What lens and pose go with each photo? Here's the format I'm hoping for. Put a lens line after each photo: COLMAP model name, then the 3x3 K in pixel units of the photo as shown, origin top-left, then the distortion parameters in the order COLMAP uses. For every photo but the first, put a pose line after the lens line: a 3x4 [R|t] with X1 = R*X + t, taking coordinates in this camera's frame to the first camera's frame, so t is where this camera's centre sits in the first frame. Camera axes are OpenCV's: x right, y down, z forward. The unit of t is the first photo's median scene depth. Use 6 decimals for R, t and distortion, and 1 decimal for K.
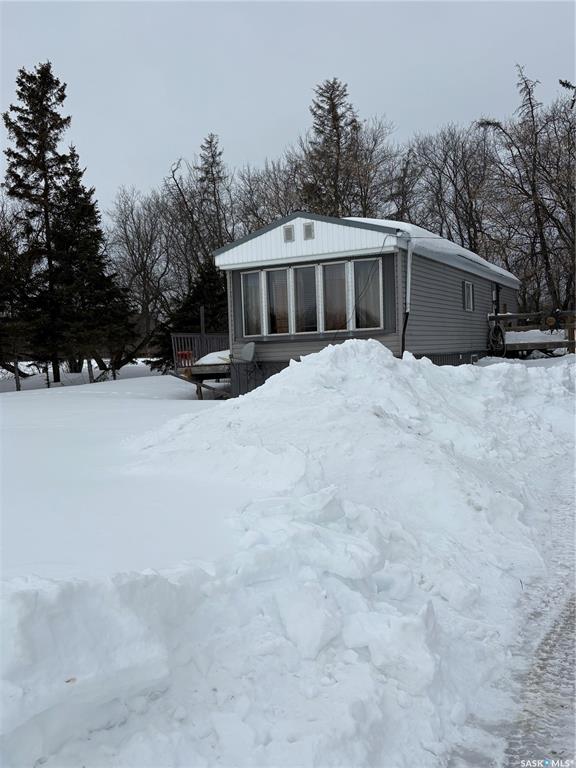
lens RADIAL K [[716.4, 0, 289.4], [0, 716.4, 387.4], [0, 0, 1]] dist [0.034702, 0.000000]
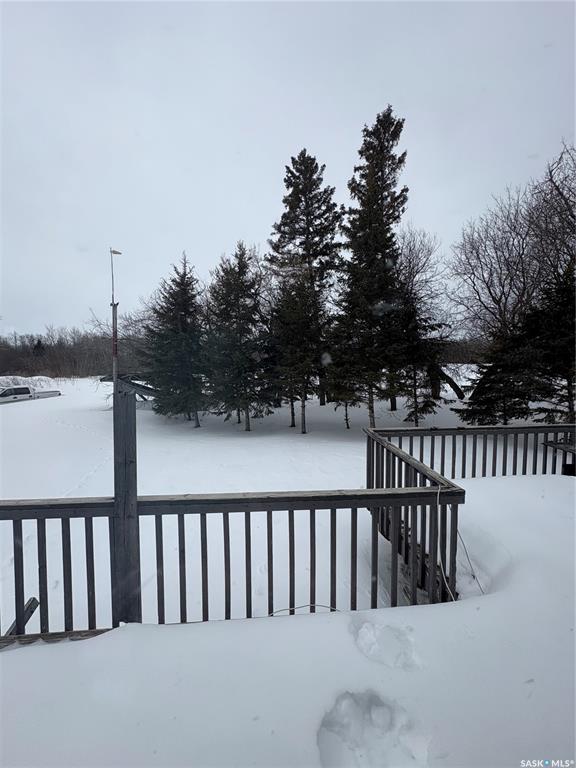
lens RADIAL K [[305.8, 0, 289.2], [0, 305.8, 385.2], [0, 0, 1]] dist [0.000328, -0.000165]
pose [[0.523917, 0.098216, -0.846088, -0.002652], [-0.061542, 0.995098, 0.077406, -0.149840], [0.849543, 0.011515, 0.527393, 1.211188]]
